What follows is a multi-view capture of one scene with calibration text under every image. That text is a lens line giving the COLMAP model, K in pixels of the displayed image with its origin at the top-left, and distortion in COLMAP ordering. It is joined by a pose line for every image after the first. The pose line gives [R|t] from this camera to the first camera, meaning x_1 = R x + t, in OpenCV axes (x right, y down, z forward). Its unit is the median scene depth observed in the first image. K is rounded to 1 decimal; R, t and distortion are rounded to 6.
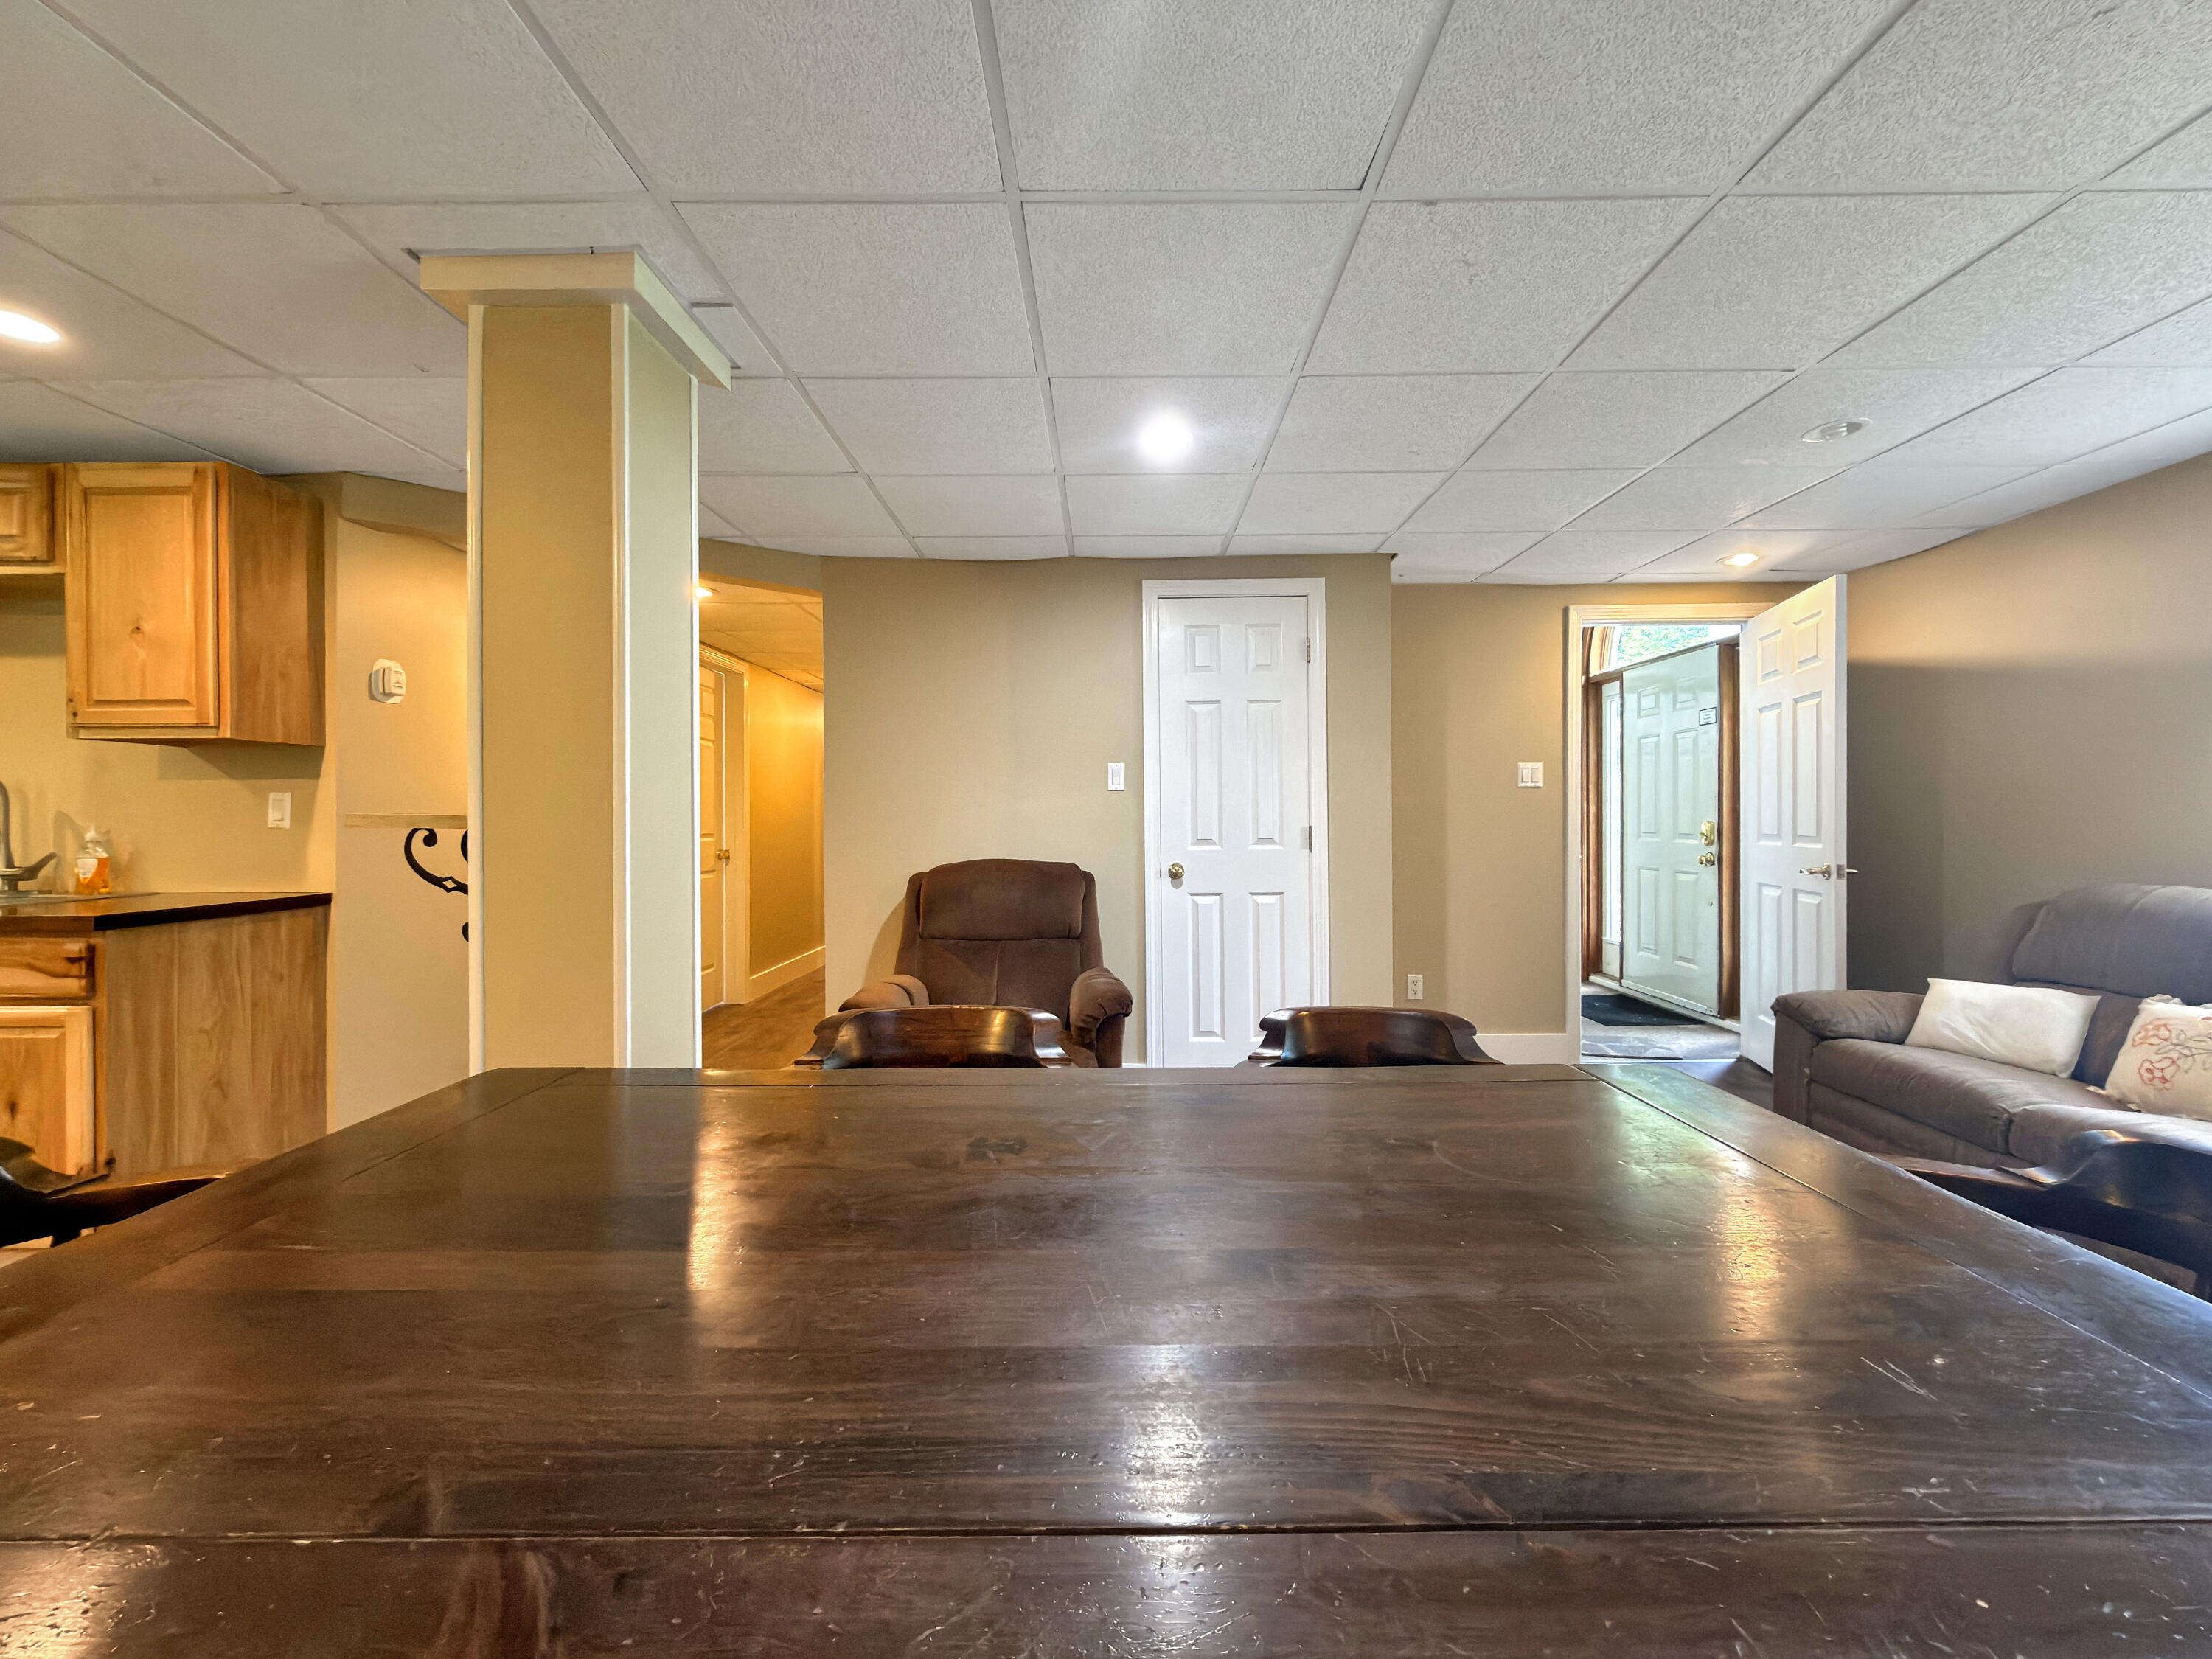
lens RADIAL K [[897.4, 0, 1111.9], [0, 897.4, 822.9], [0, 0, 1]] dist [0.001391, 0.000110]
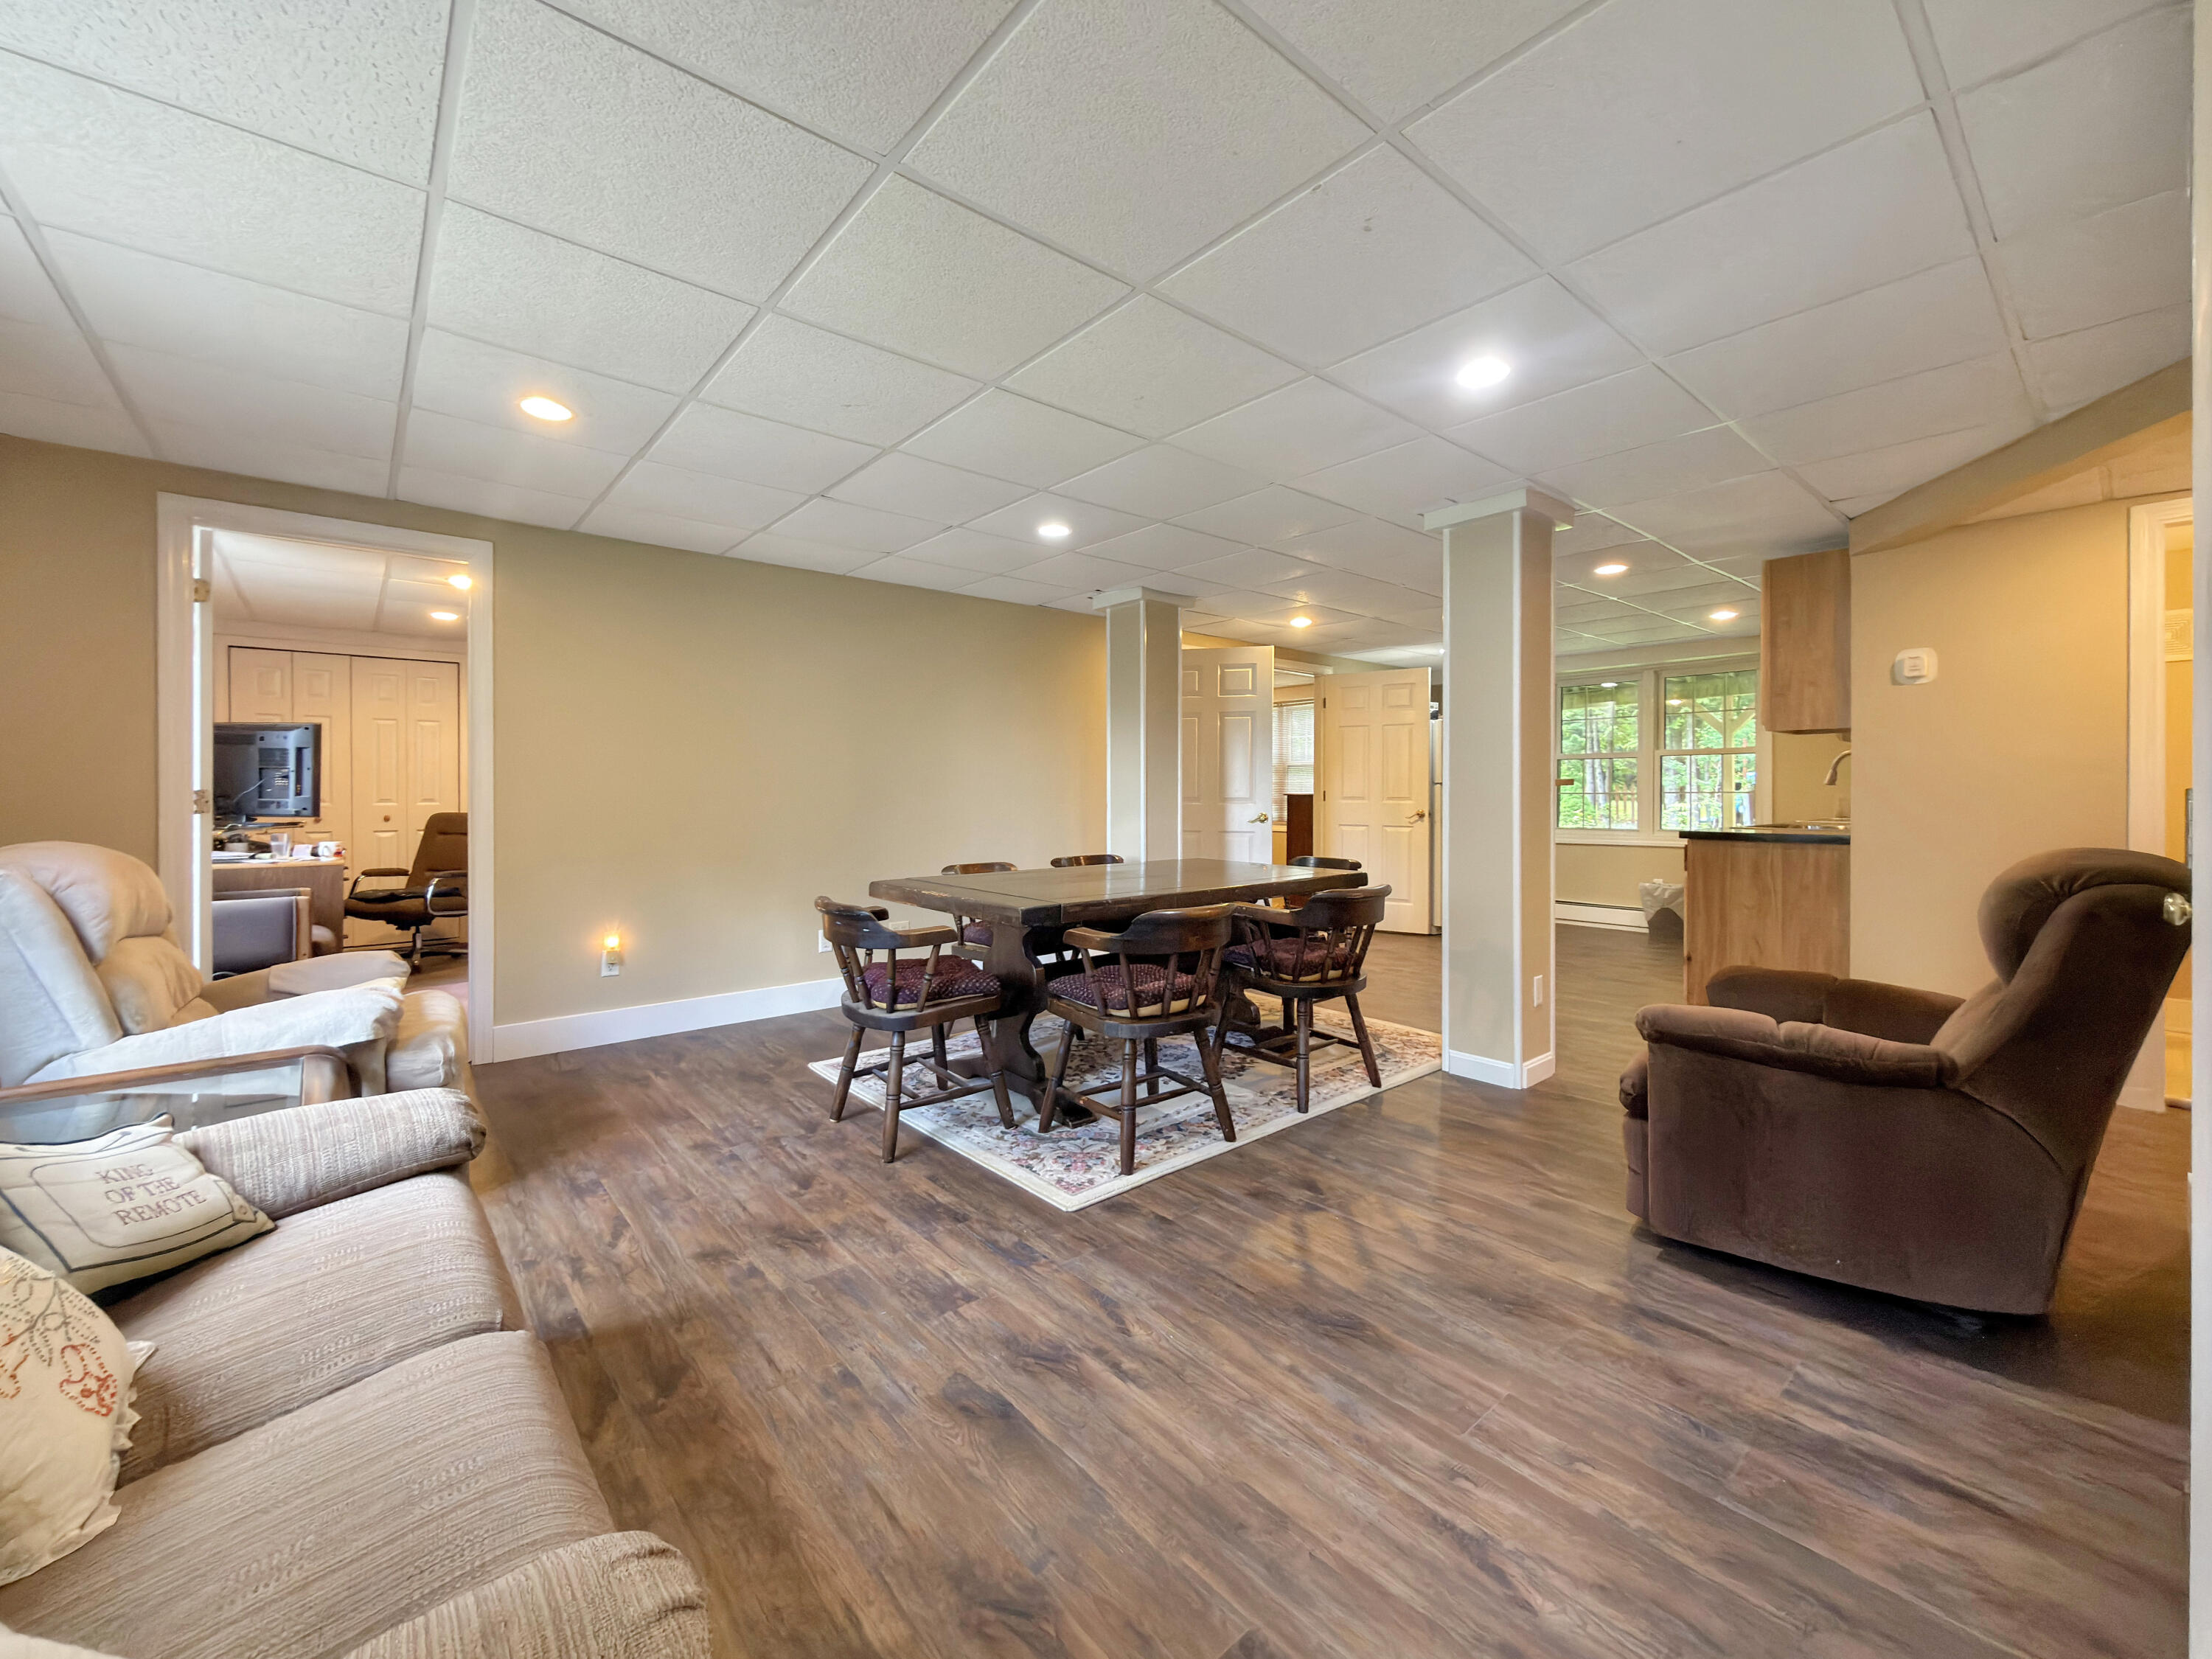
lens RADIAL K [[897.4, 0, 1116.3], [0, 897.4, 791.5], [0, 0, 1]] dist [0.001391, 0.000110]
pose [[-0.754600, 0.004032, -0.656173, 0.884228], [0.001621, 0.999990, 0.004280, 0.003480], [0.656183, 0.002167, -0.754599, 1.330998]]
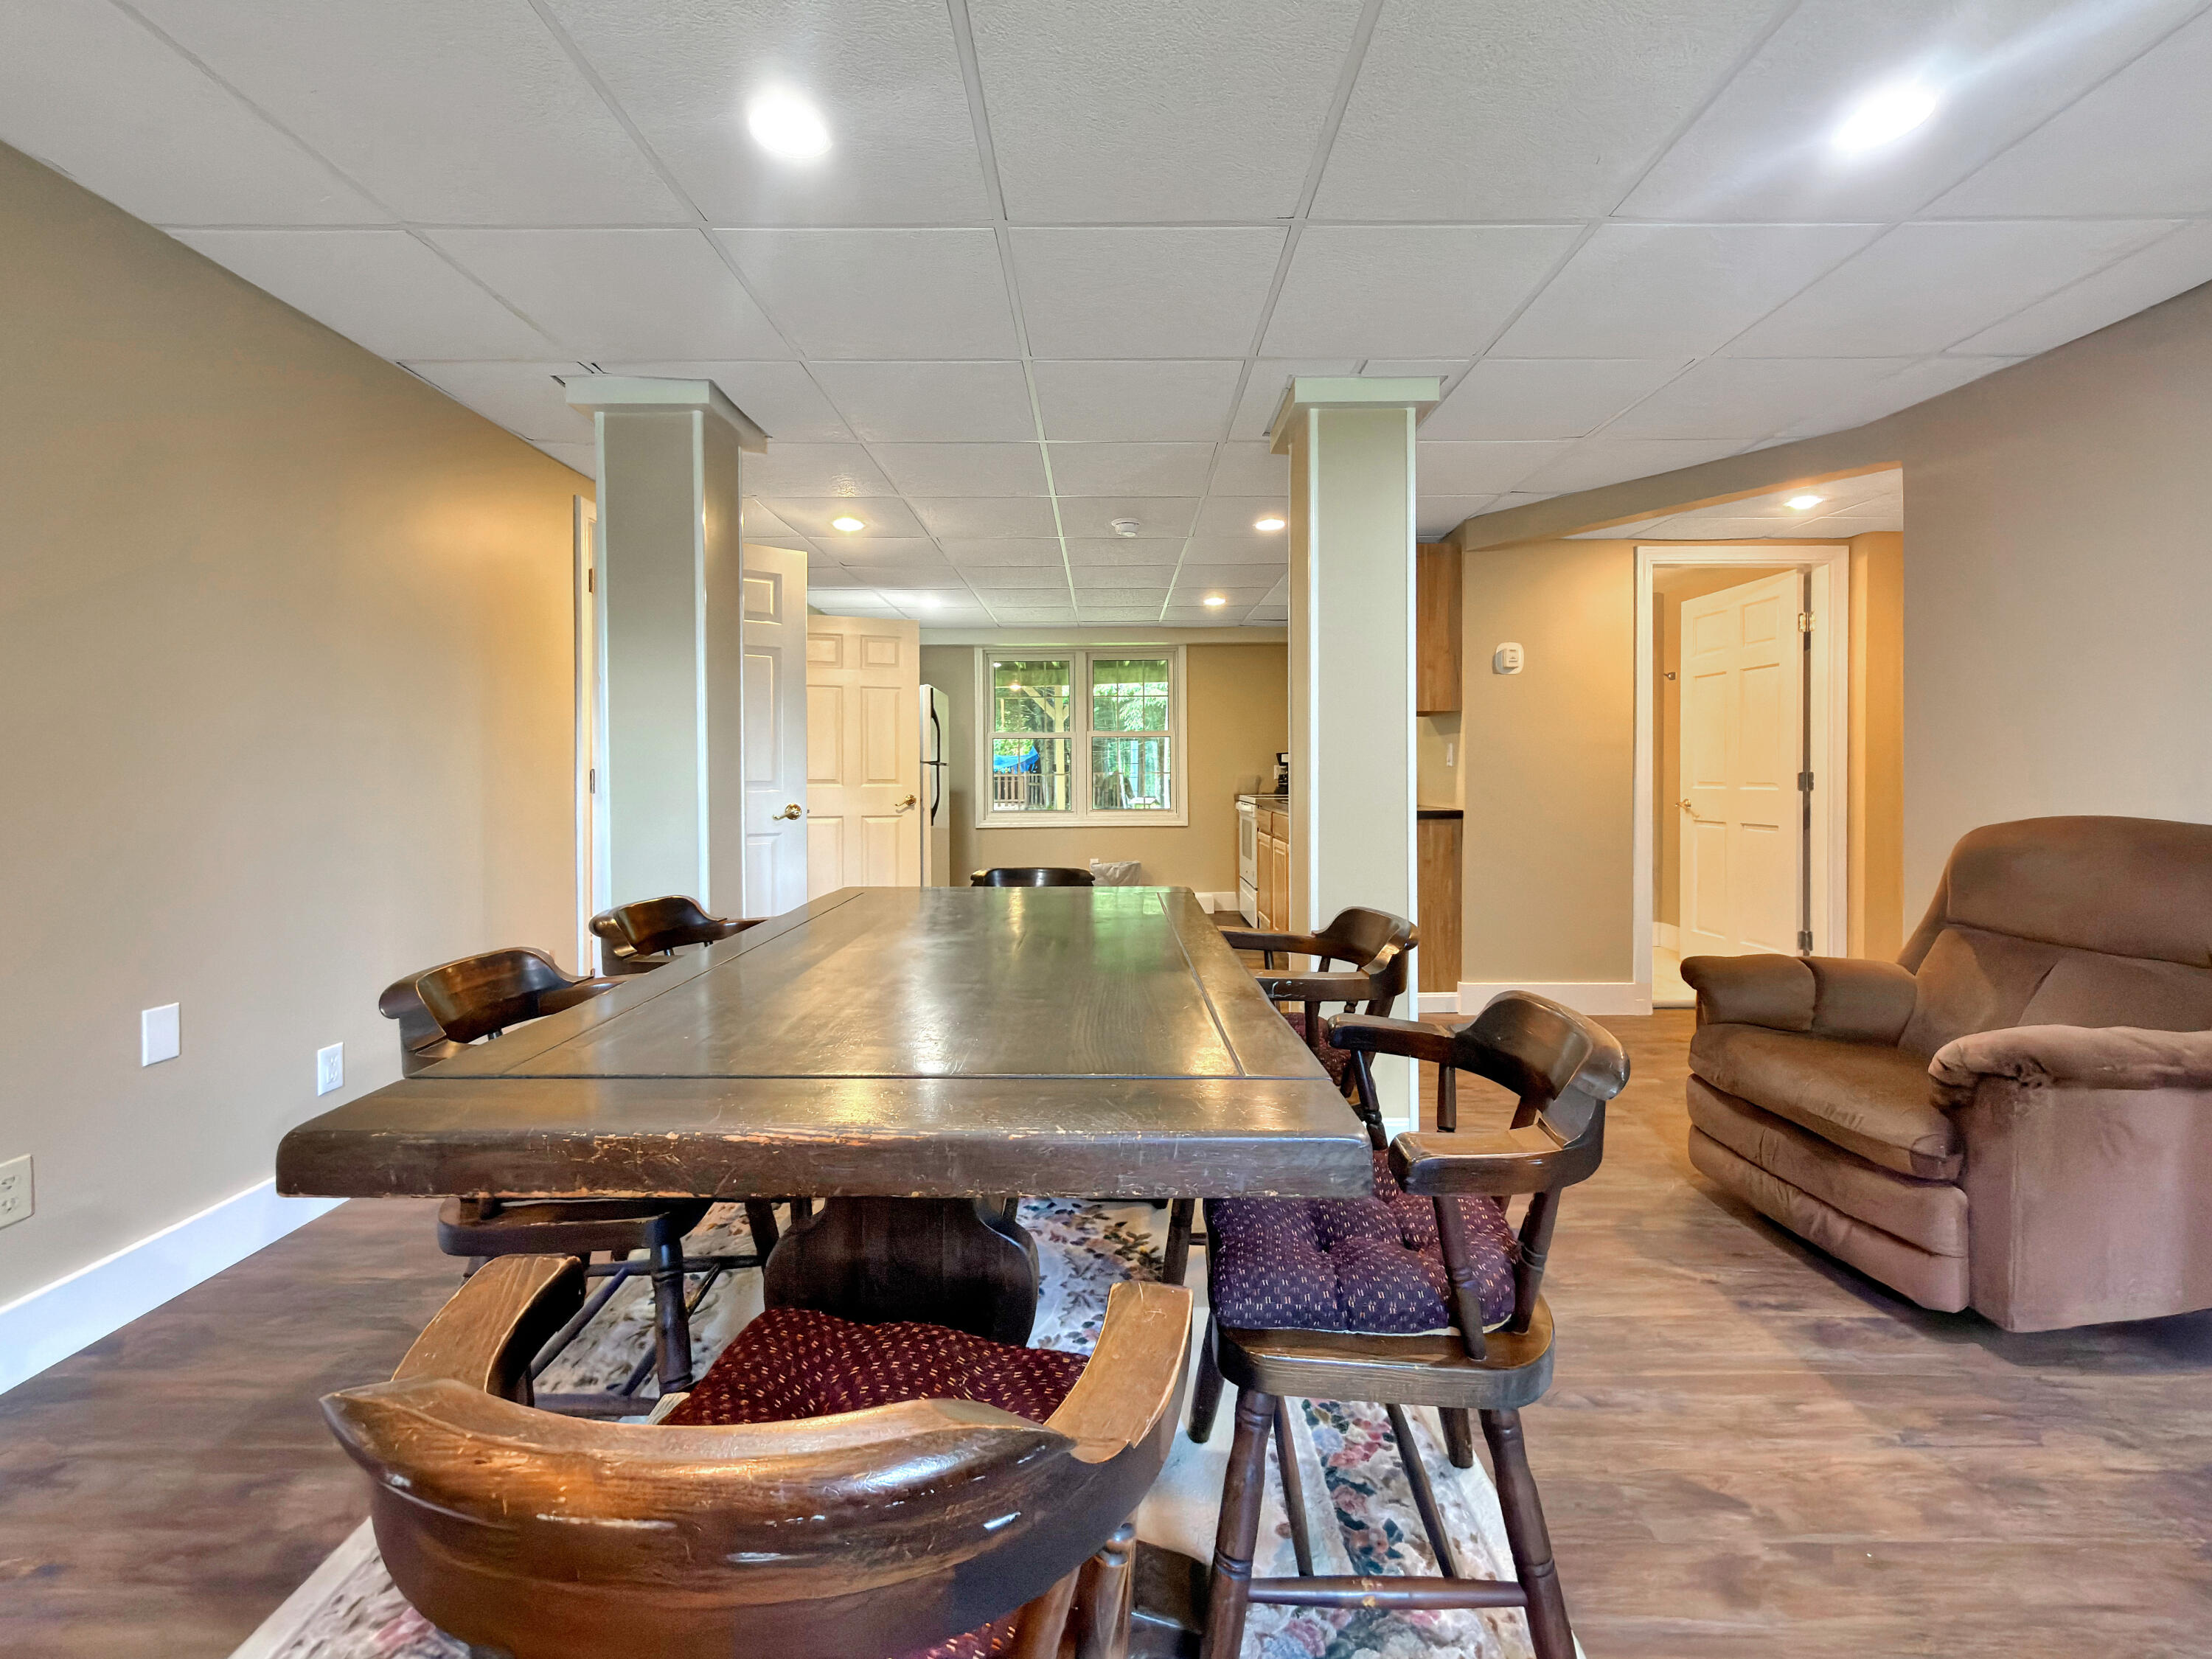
lens RADIAL K [[897.4, 0, 1100.6], [0, 897.4, 782.9], [0, 0, 1]] dist [0.001391, 0.000110]
pose [[-0.002310, 0.012791, -0.999916, 0.615493], [0.000977, 0.999918, 0.012789, 0.014125], [0.999997, -0.000948, -0.002322, 0.422280]]
